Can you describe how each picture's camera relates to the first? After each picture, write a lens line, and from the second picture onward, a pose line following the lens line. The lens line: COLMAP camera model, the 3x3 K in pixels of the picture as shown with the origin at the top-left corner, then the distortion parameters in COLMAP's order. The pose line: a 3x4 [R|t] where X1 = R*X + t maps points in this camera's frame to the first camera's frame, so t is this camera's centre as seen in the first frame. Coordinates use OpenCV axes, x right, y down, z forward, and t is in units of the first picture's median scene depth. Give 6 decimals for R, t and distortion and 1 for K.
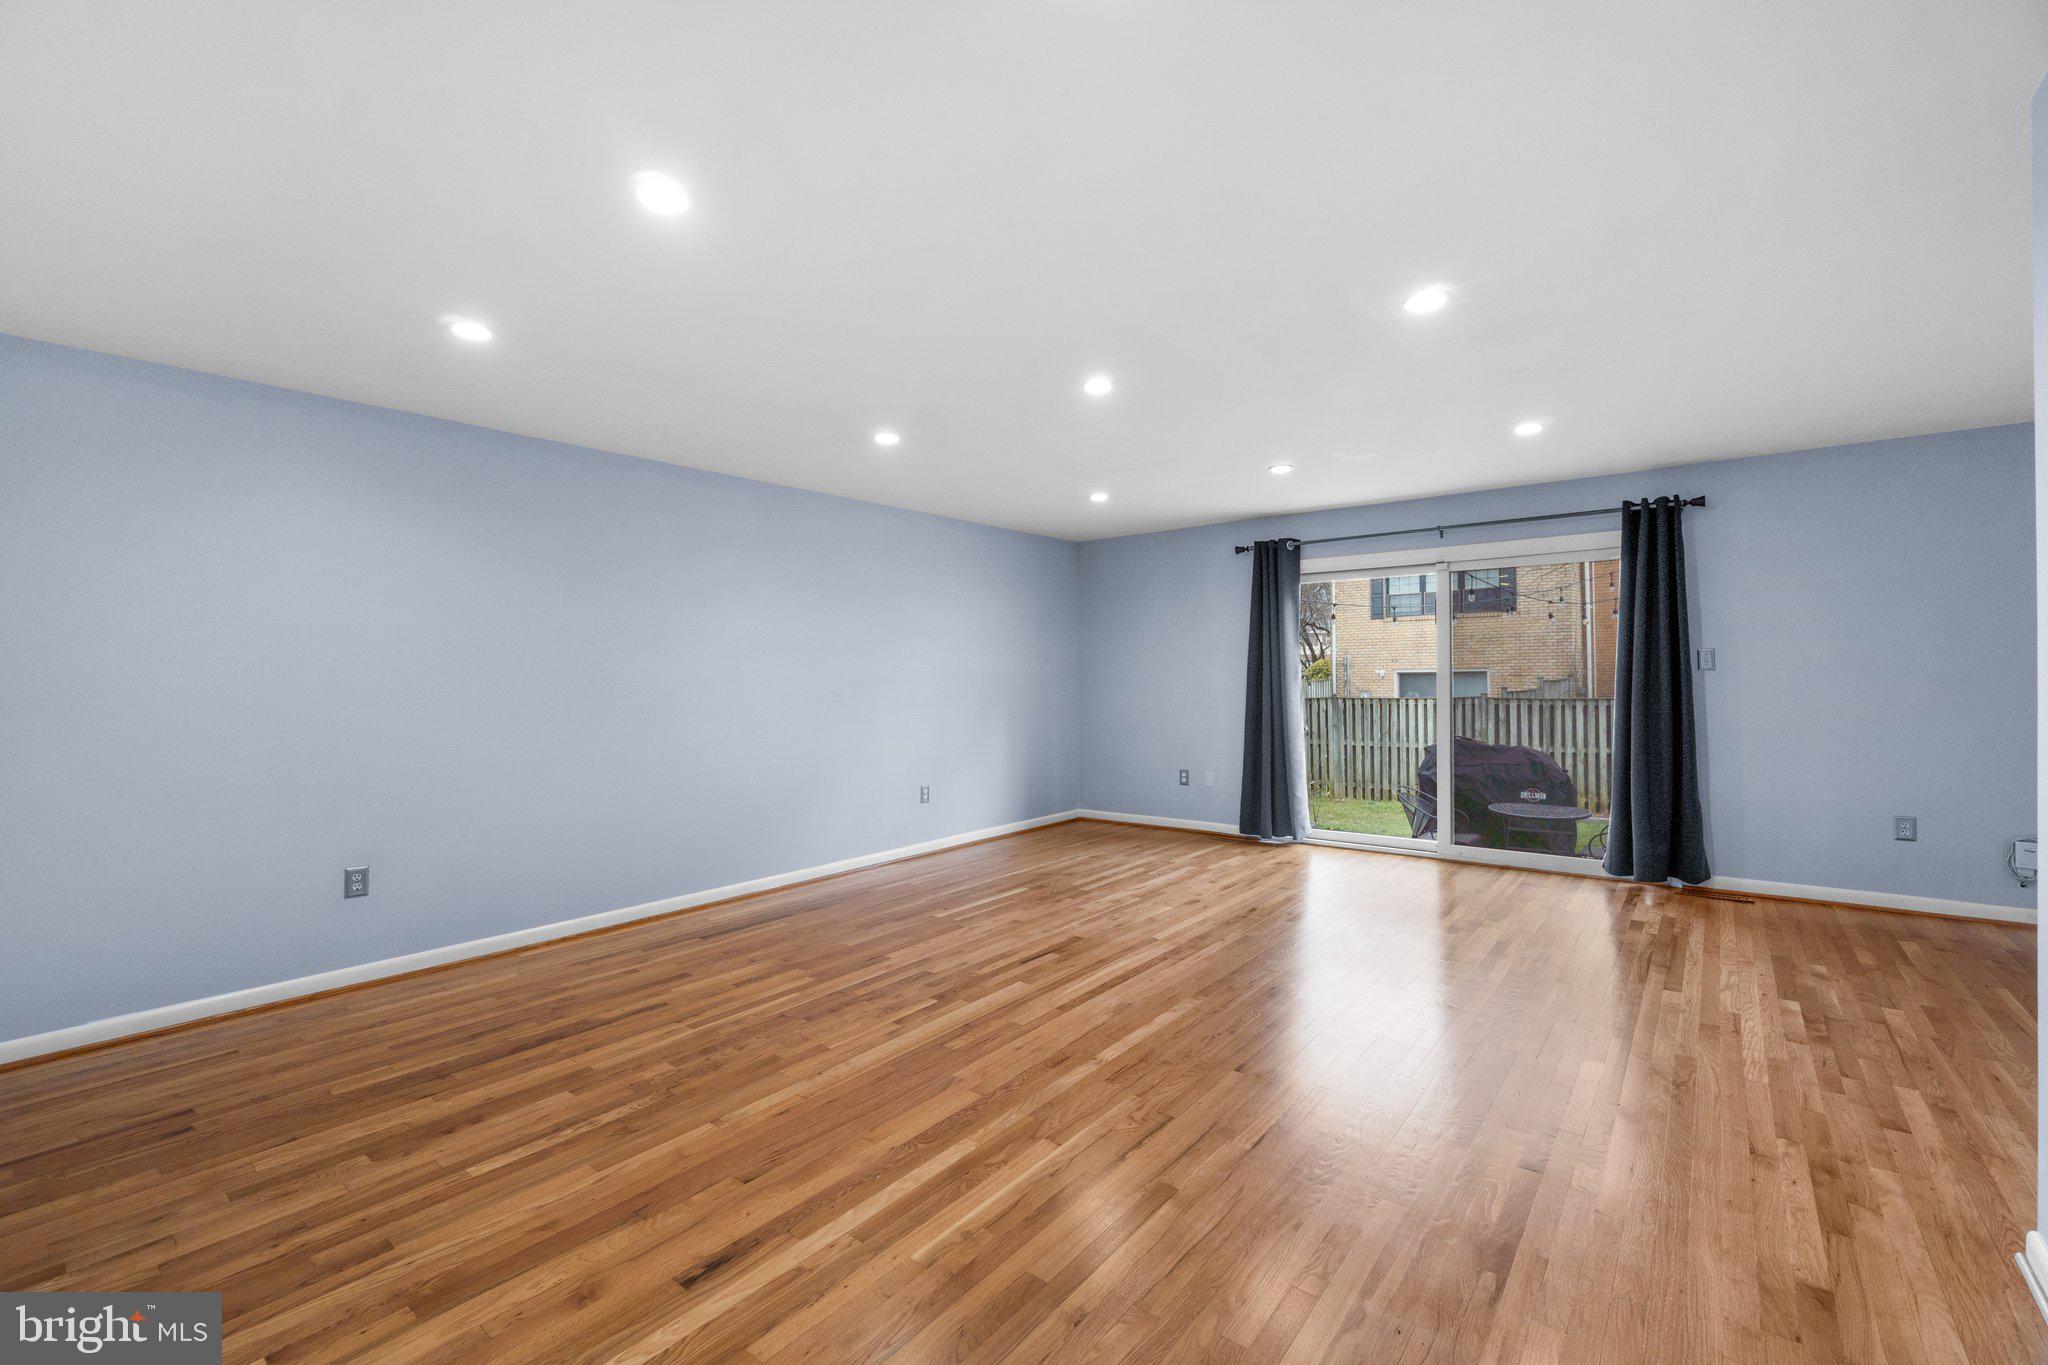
lens RADIAL K [[889.7, 0, 1042.7], [0, 889.7, 675.8], [0, 0, 1]] dist [-0.001335, -0.000595]
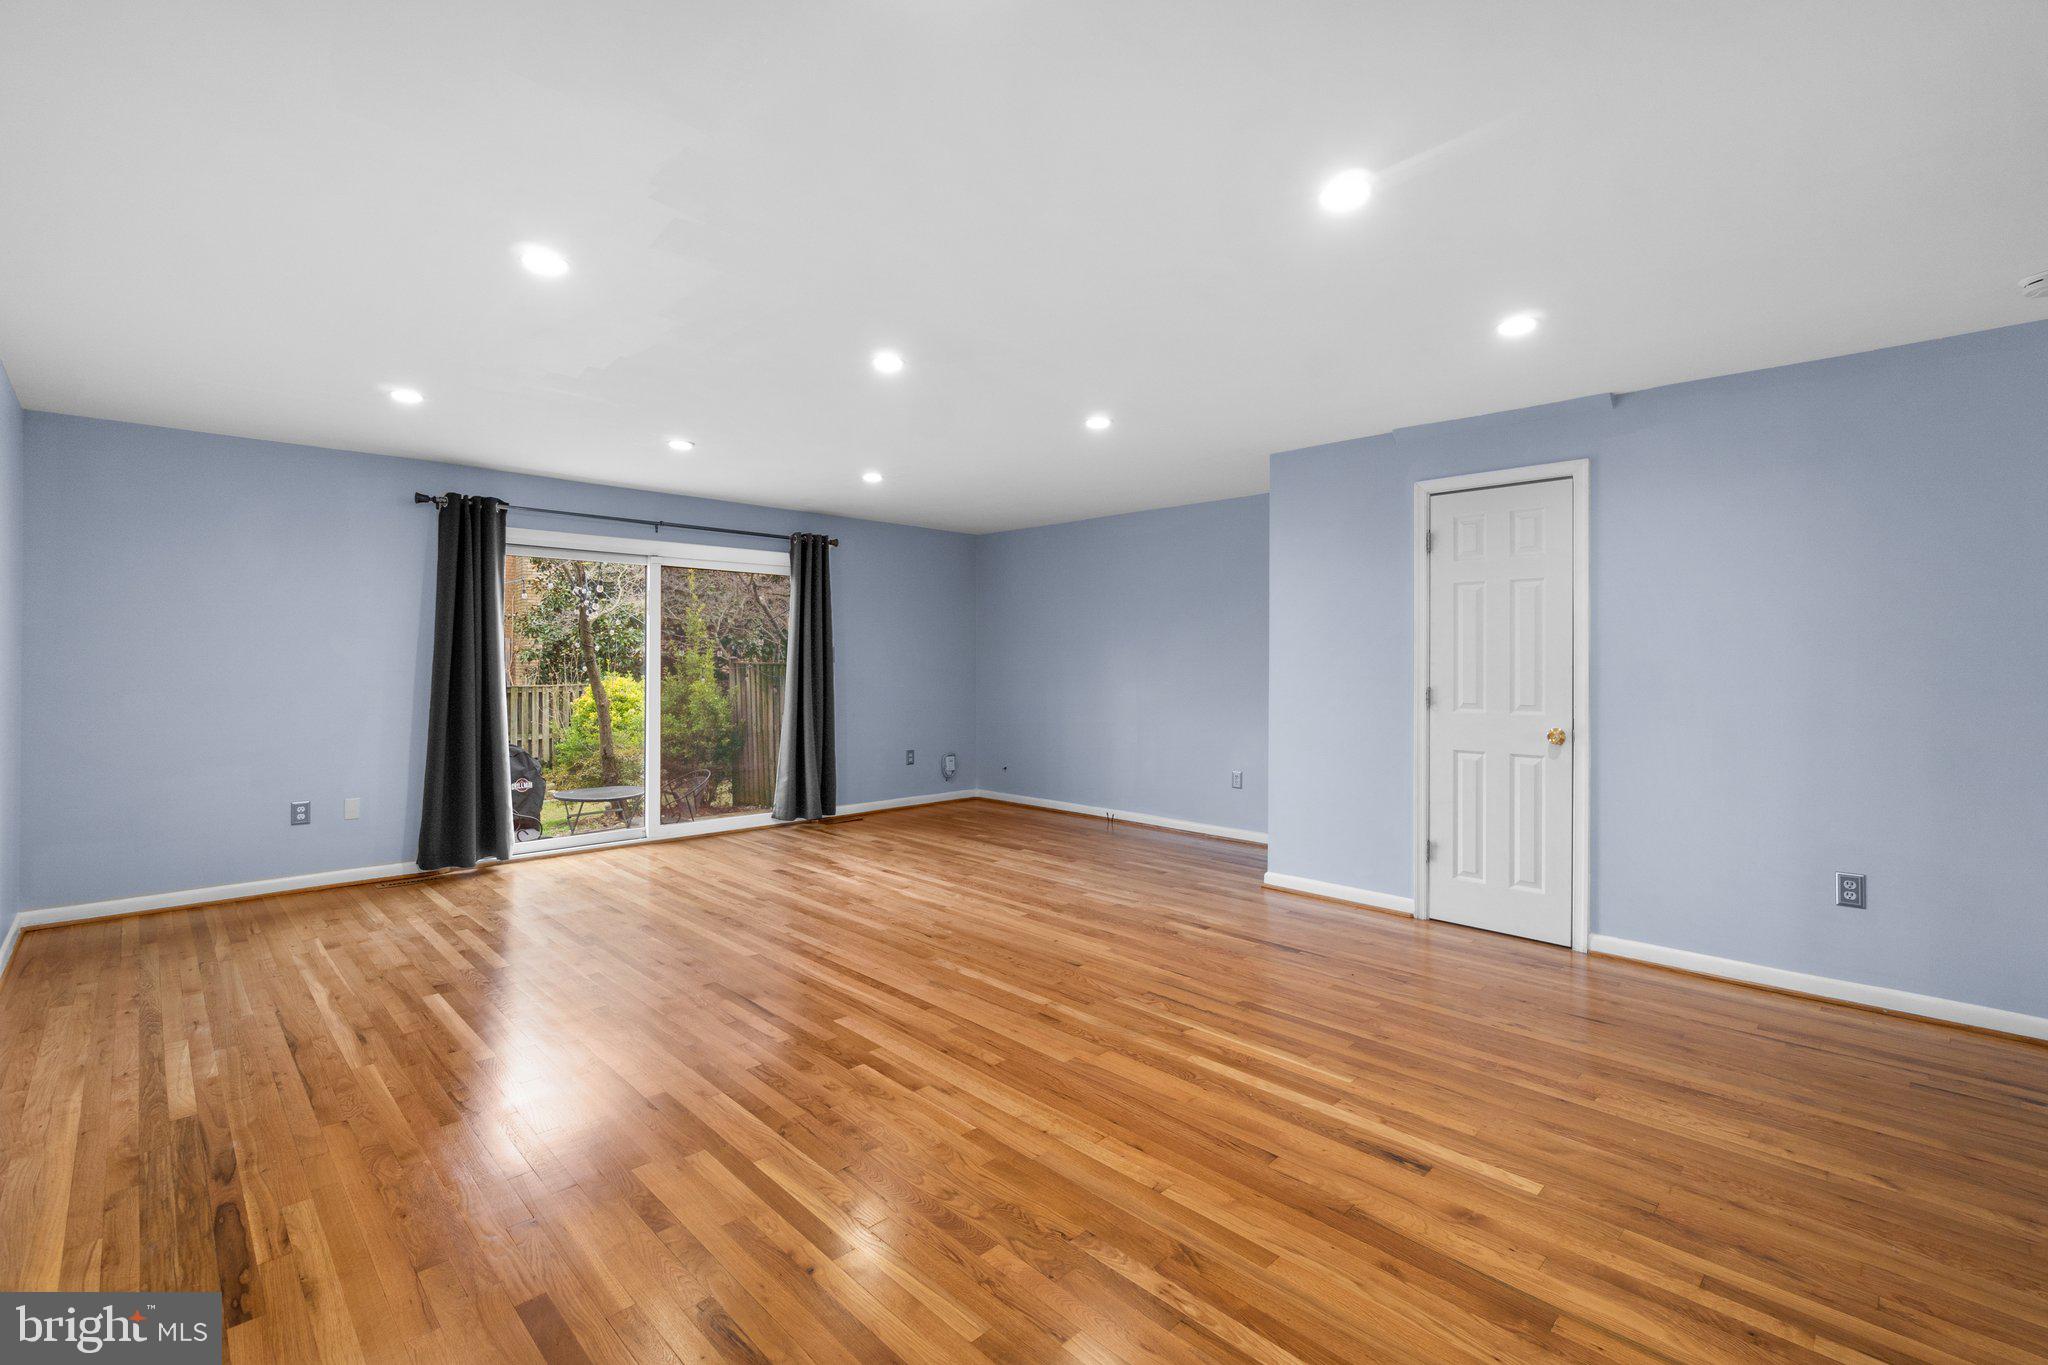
lens RADIAL K [[889.7, 0, 1024.4], [0, 889.7, 677.6], [0, 0, 1]] dist [-0.001335, -0.000595]
pose [[0.121830, -0.006259, 0.992531, -0.857011], [-0.005363, 0.999961, 0.006964, 0.006929], [-0.992536, -0.006172, 0.121792, 0.722058]]
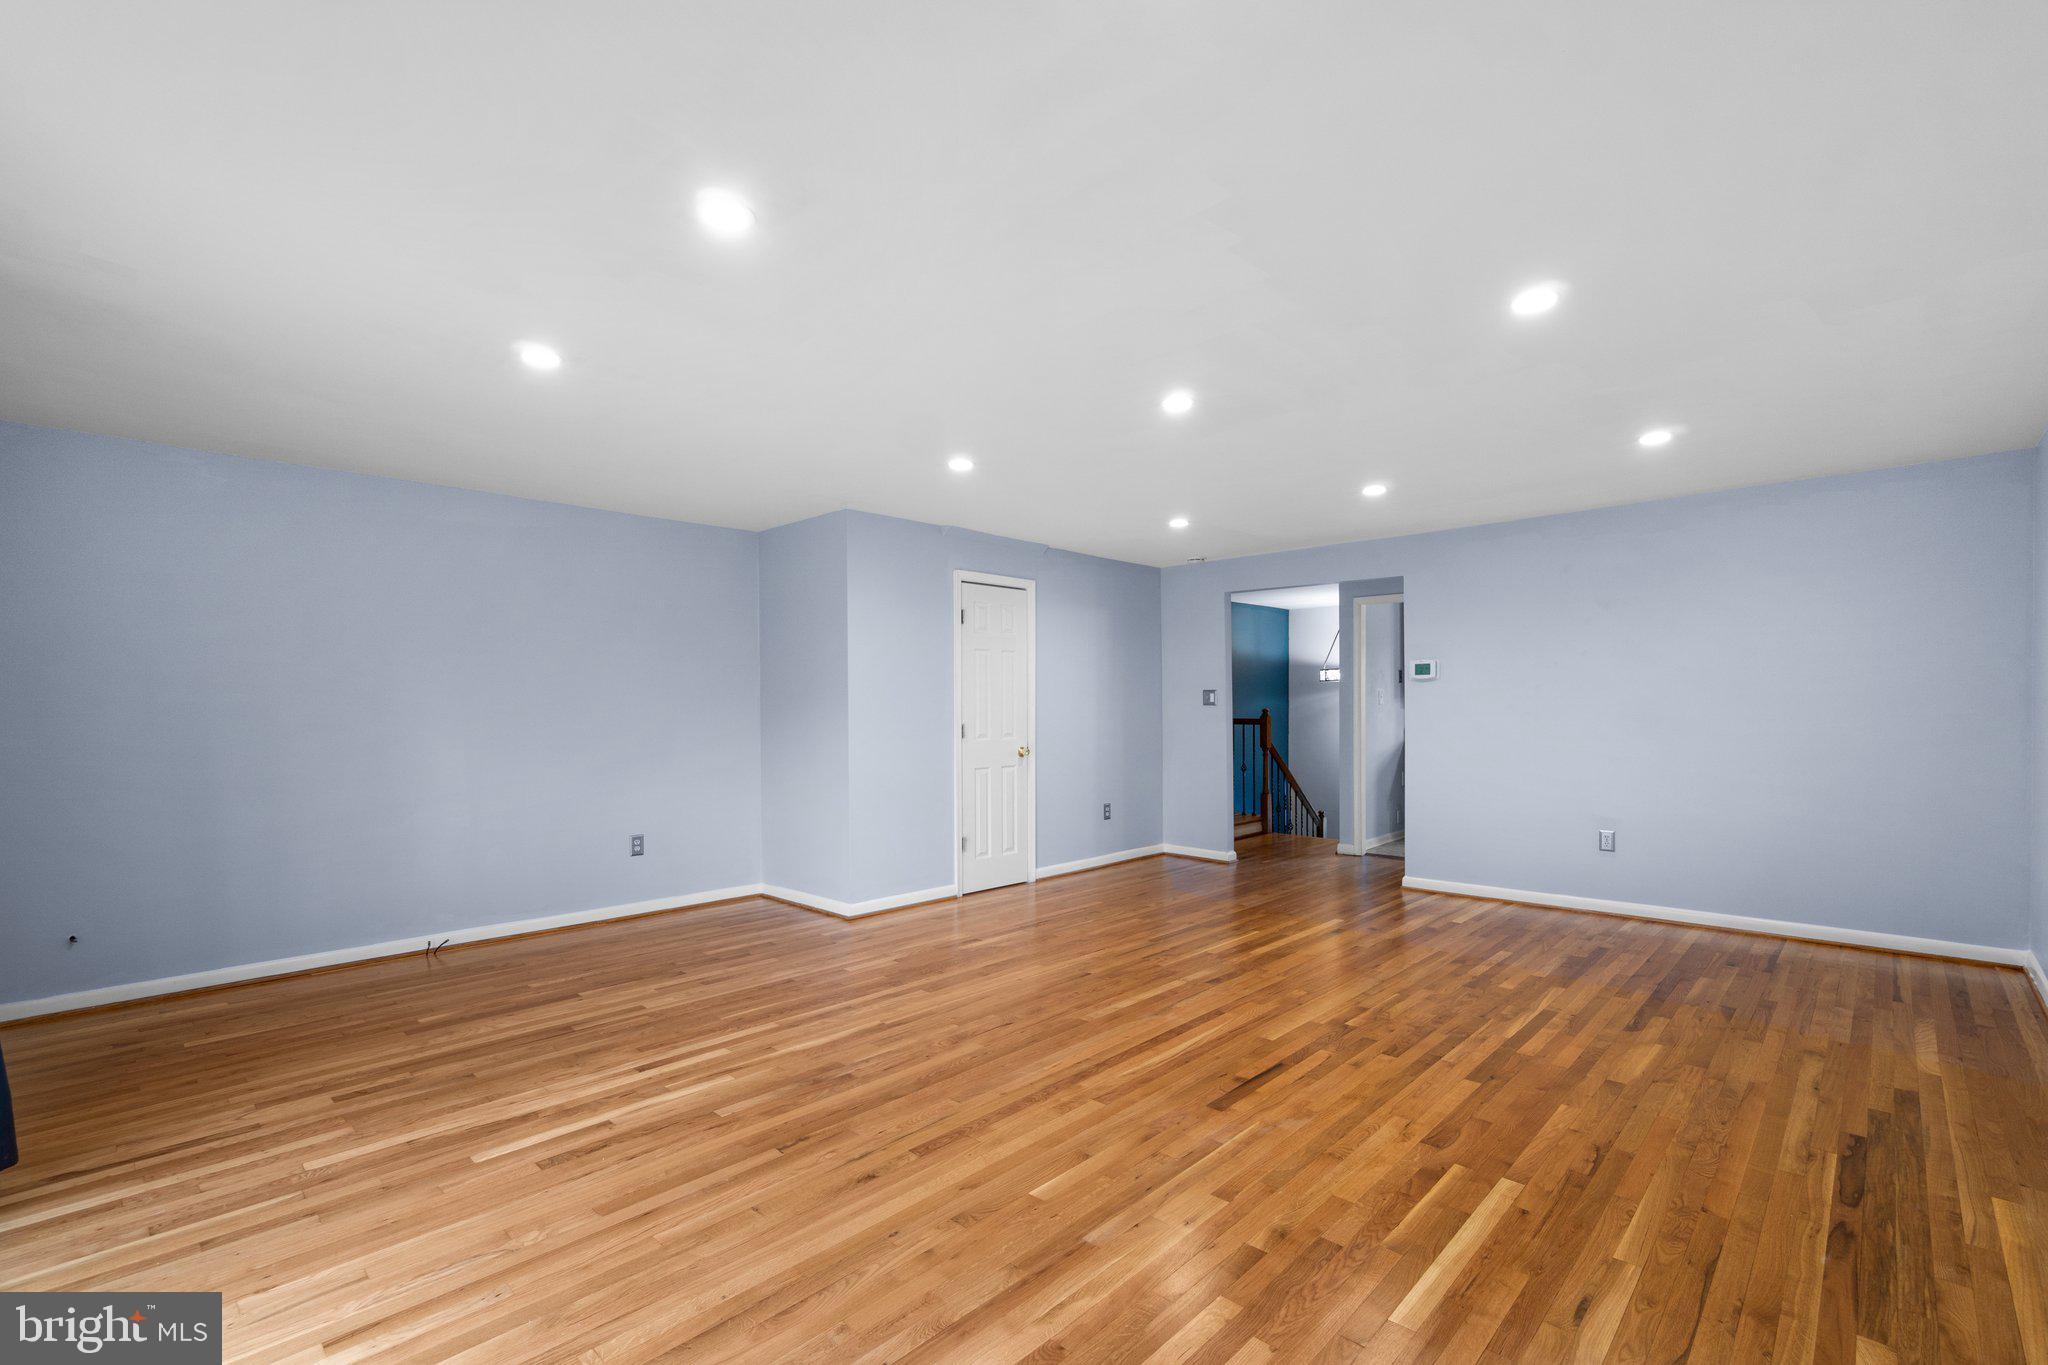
lens RADIAL K [[889.7, 0, 1044.8], [0, 889.7, 692.5], [0, 0, 1]] dist [-0.001335, -0.000595]
pose [[-0.995883, 0.016817, 0.089073, 0.119190], [0.015030, 0.999673, -0.020704, 0.005862], [-0.089392, -0.019281, -0.995810, 1.943048]]
